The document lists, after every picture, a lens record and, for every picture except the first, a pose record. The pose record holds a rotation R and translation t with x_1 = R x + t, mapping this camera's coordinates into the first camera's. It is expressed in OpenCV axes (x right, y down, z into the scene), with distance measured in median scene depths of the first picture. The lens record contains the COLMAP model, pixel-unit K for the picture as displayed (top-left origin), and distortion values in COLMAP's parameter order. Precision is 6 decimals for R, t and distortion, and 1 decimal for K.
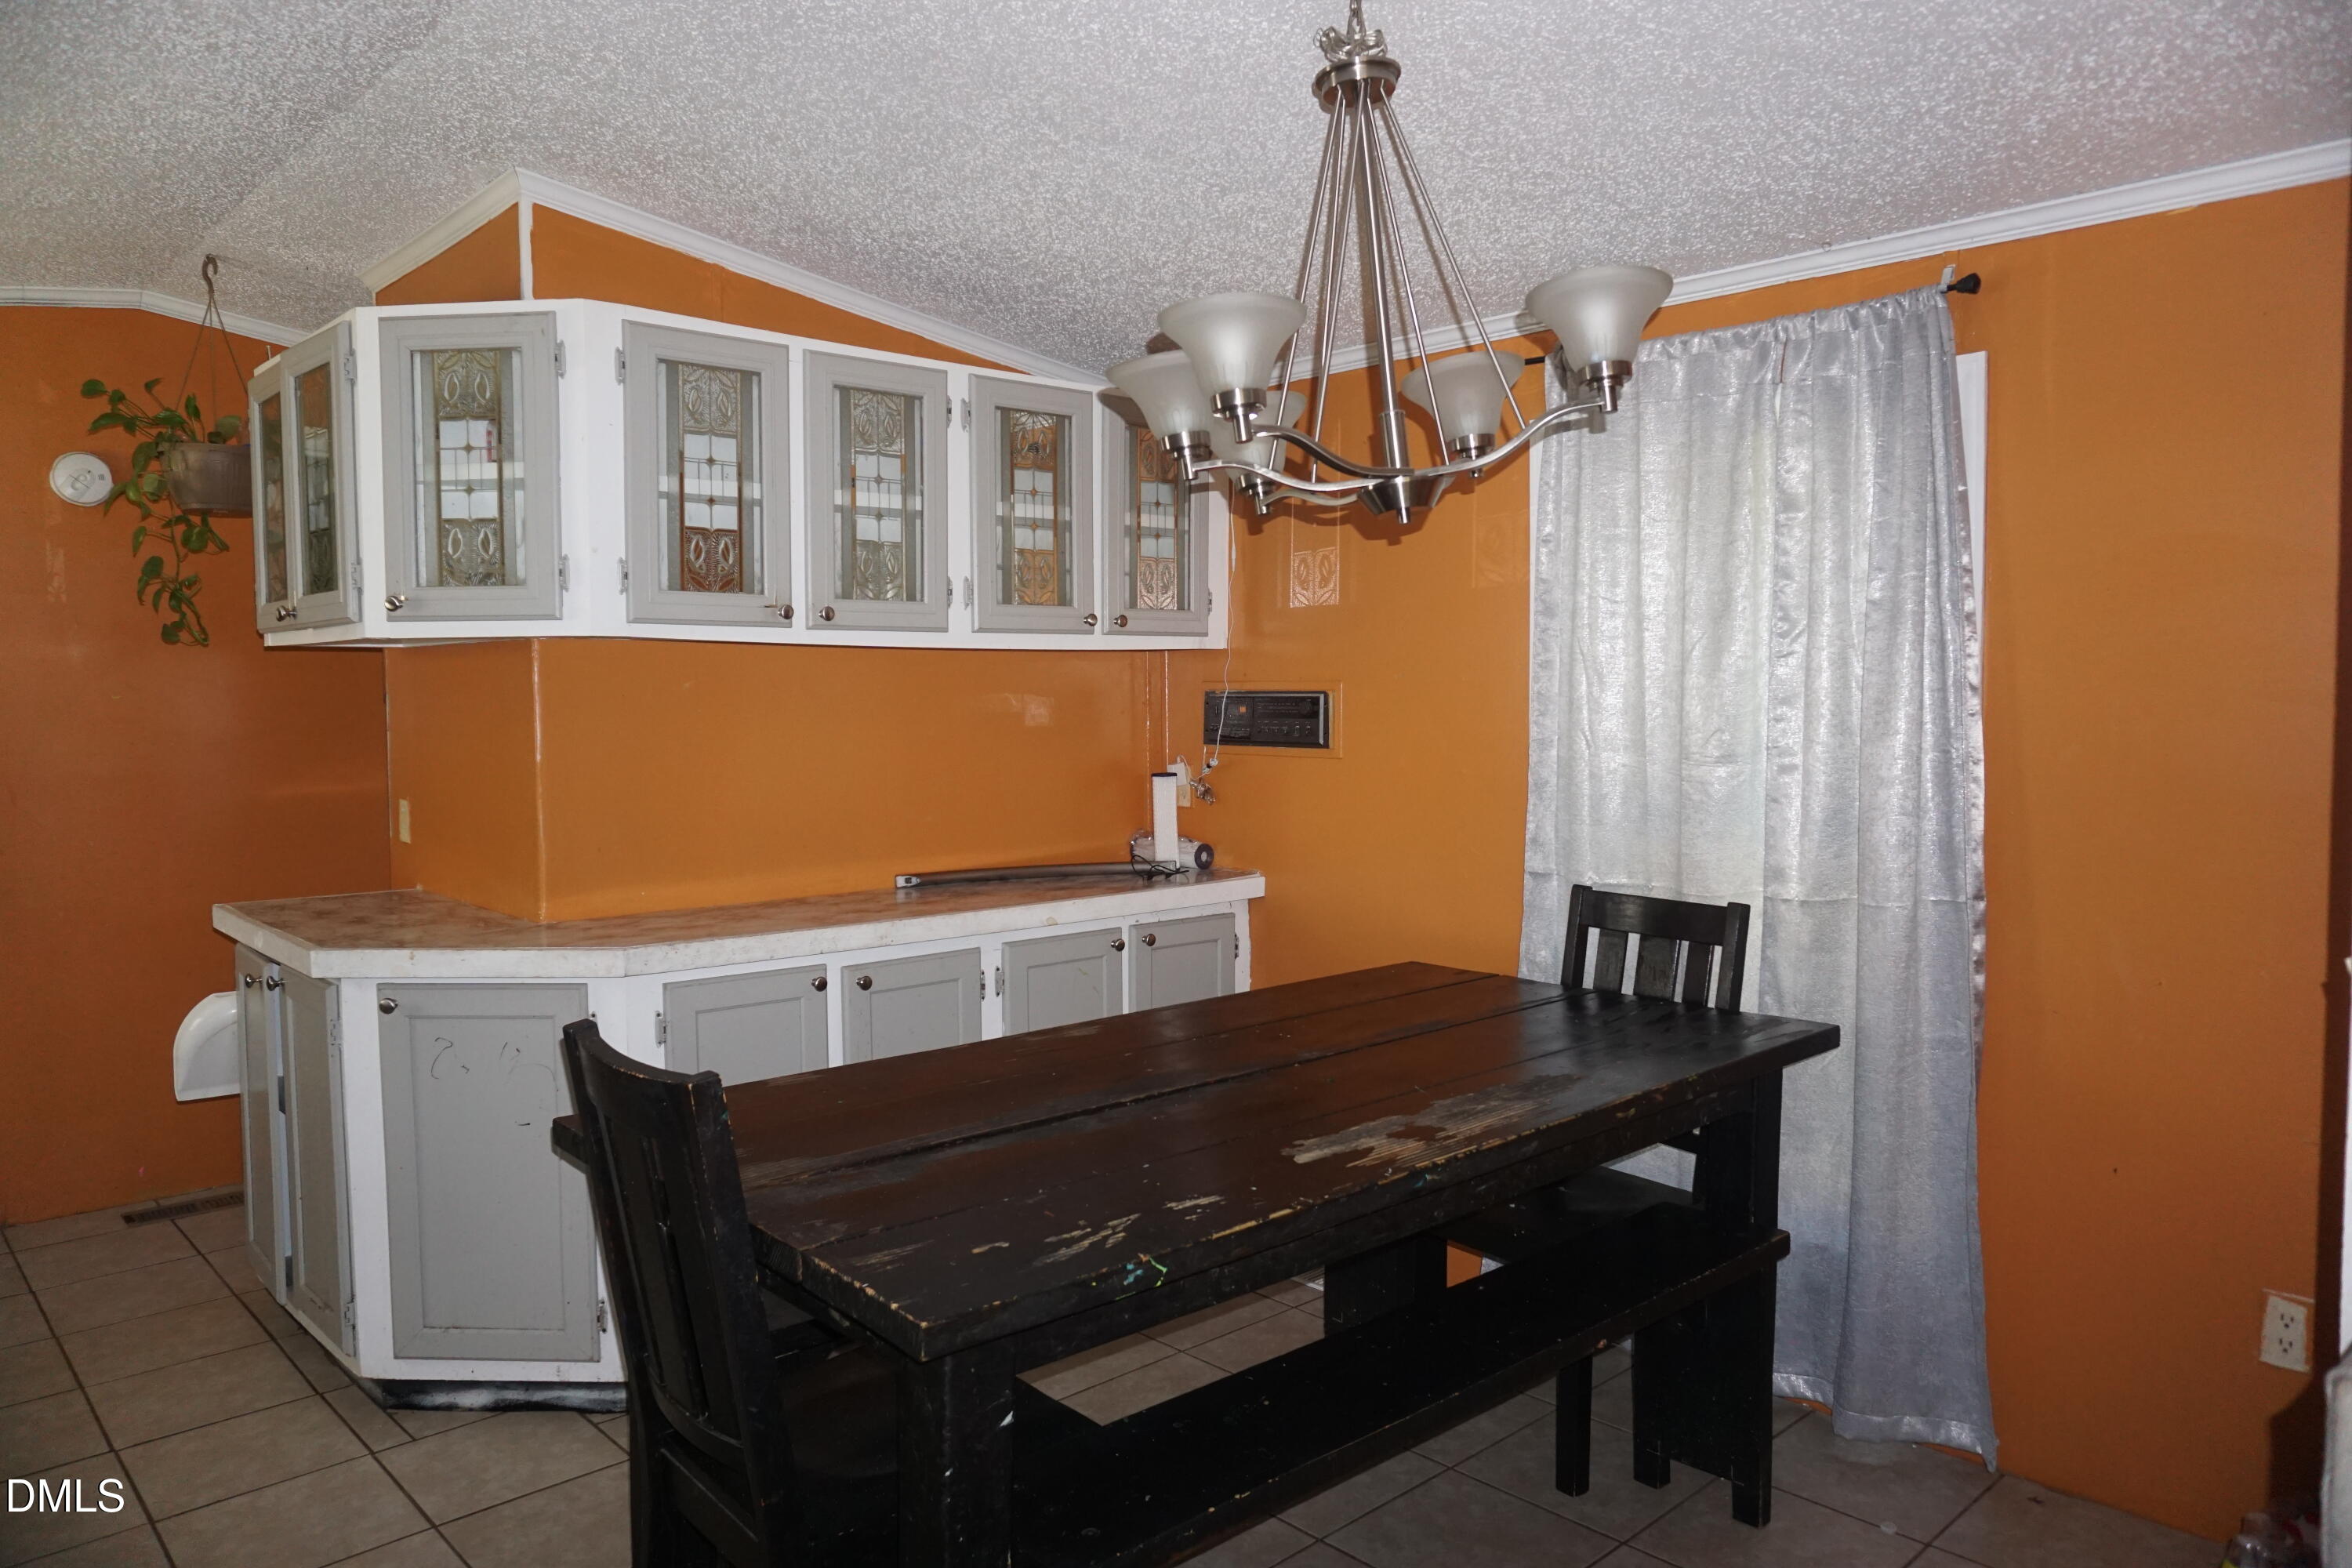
lens RADIAL K [[1568.7, 0, 1176.0], [0, 1568.7, 784.0], [0, 0, 1]] dist [-0.049103, 0.034136]
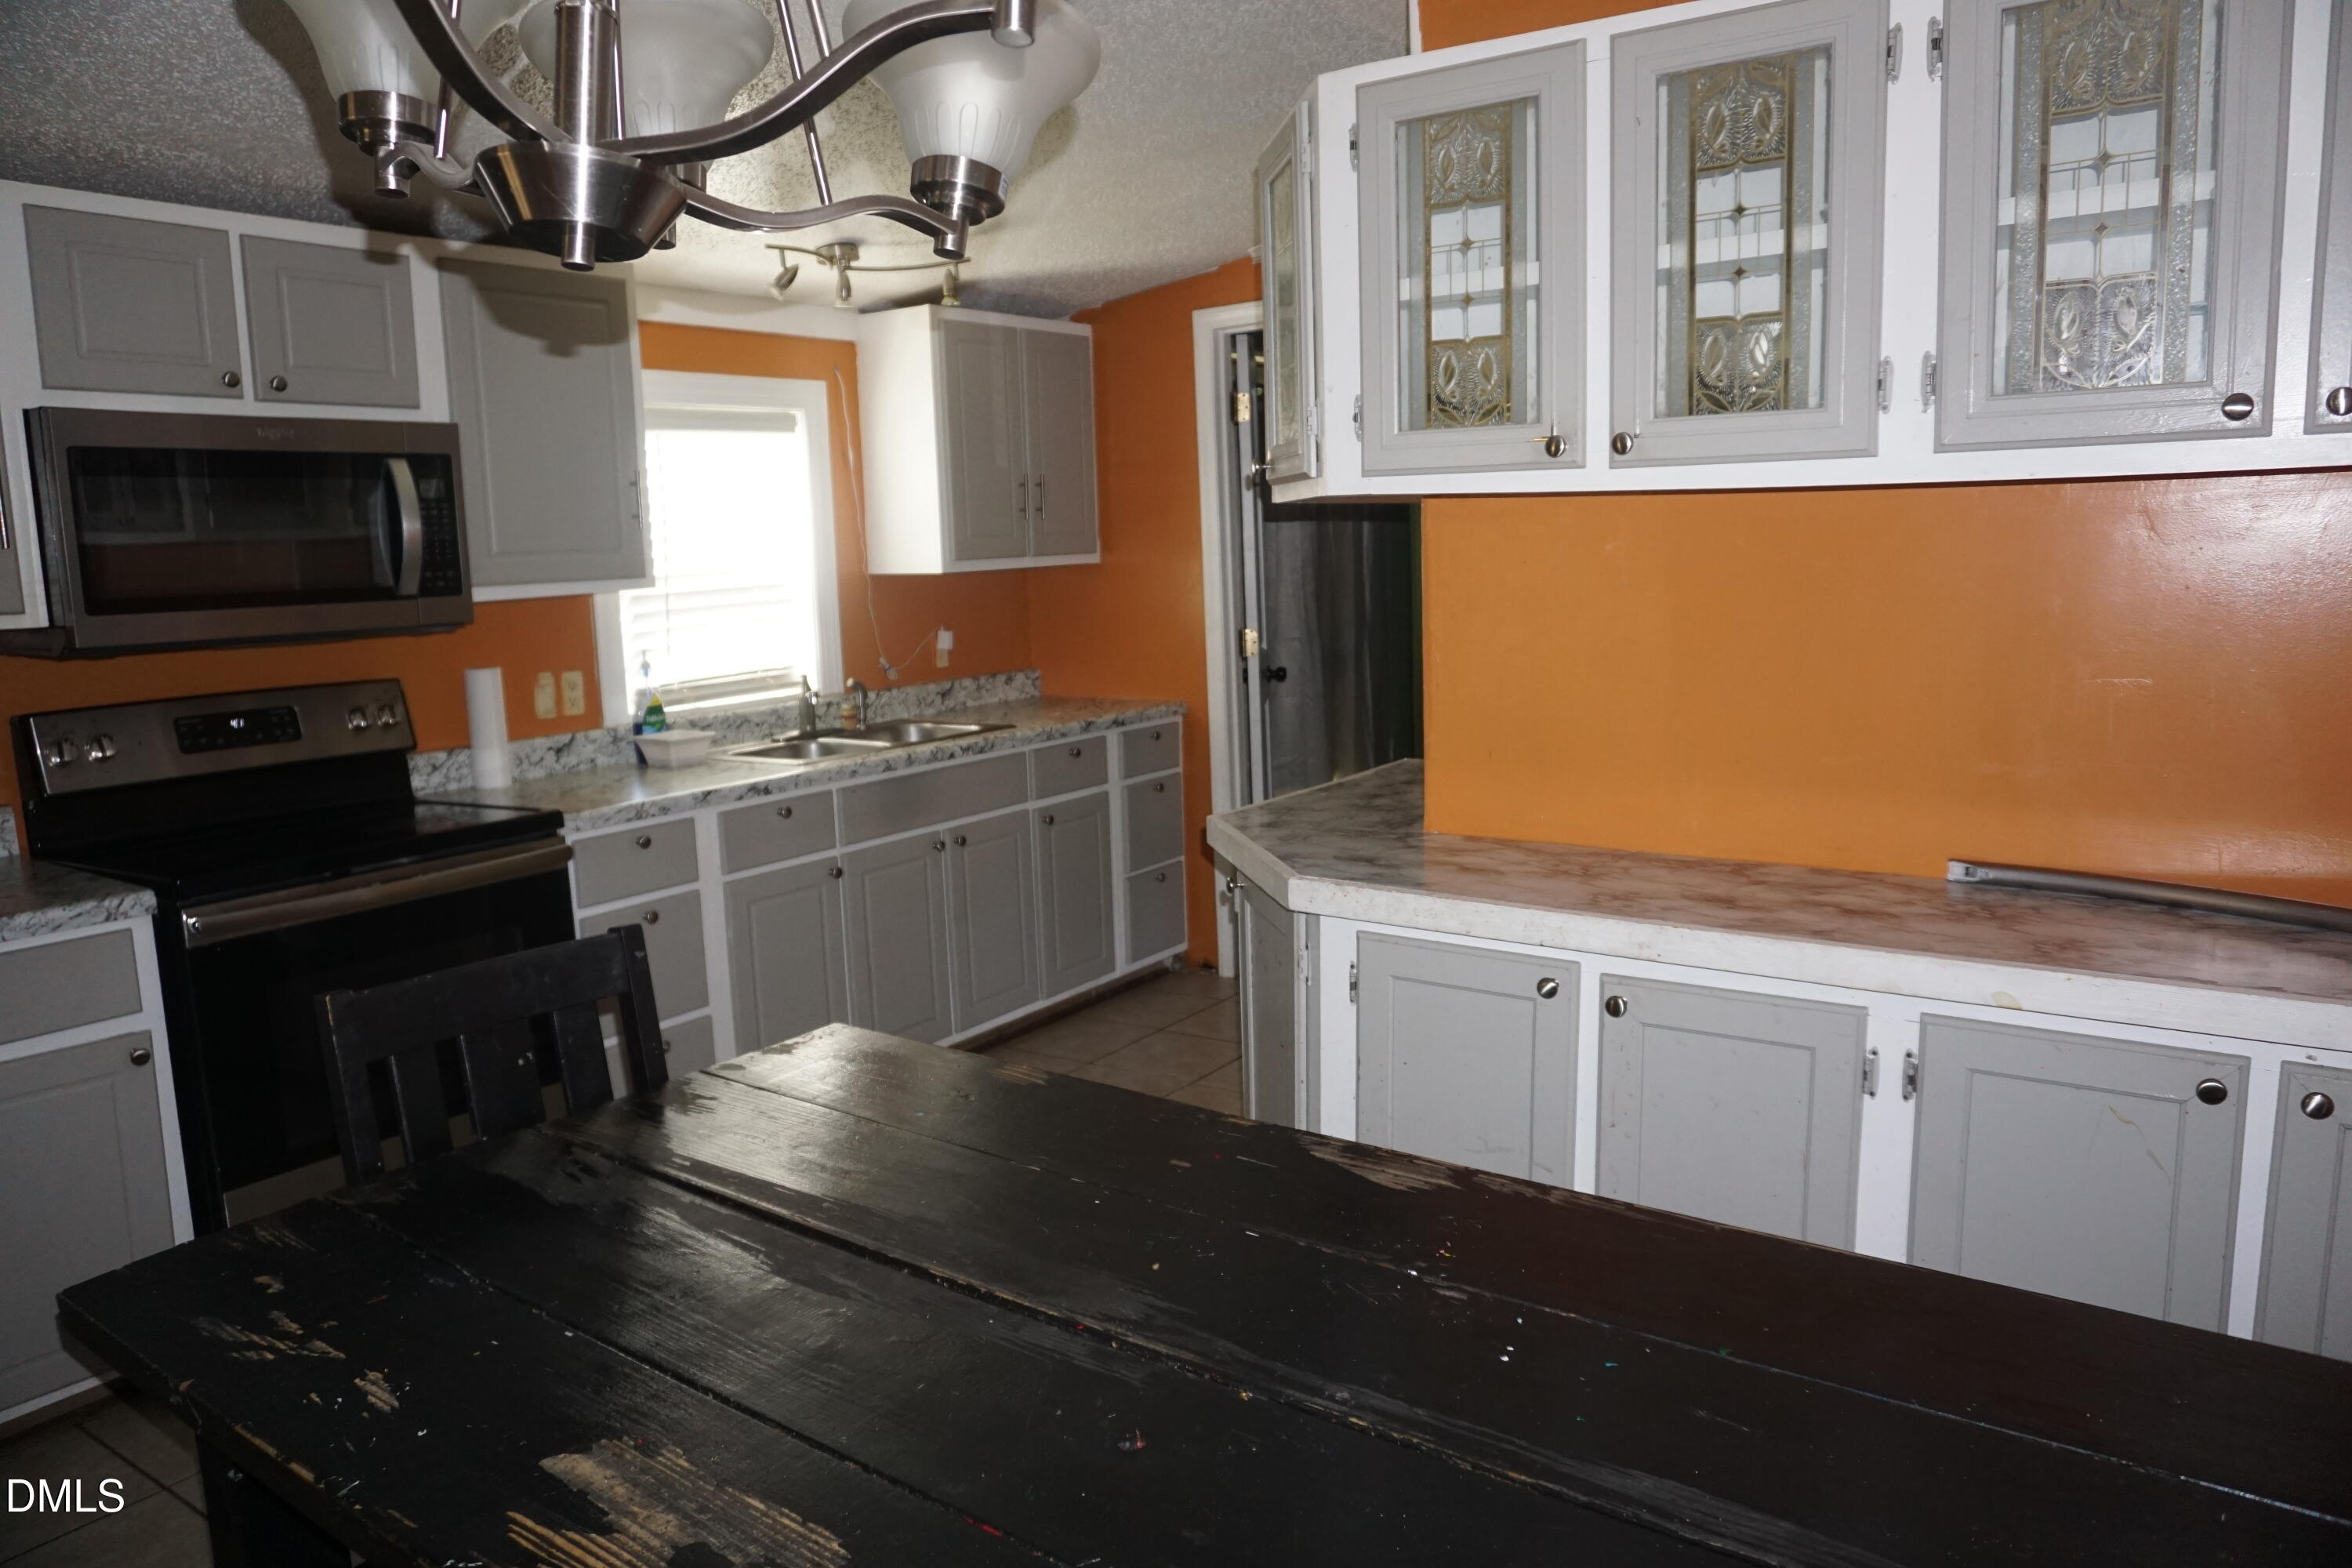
lens RADIAL K [[1610.5, 0, 1178.5], [0, 1610.5, 720.9], [0, 0, 1]] dist [0.003193, 0.004287]
pose [[0.181760, 0.137828, -0.973636, 0.439250], [-0.025010, 0.990456, 0.135541, -0.083627], [0.983025, -0.000285, 0.183472, 0.716190]]
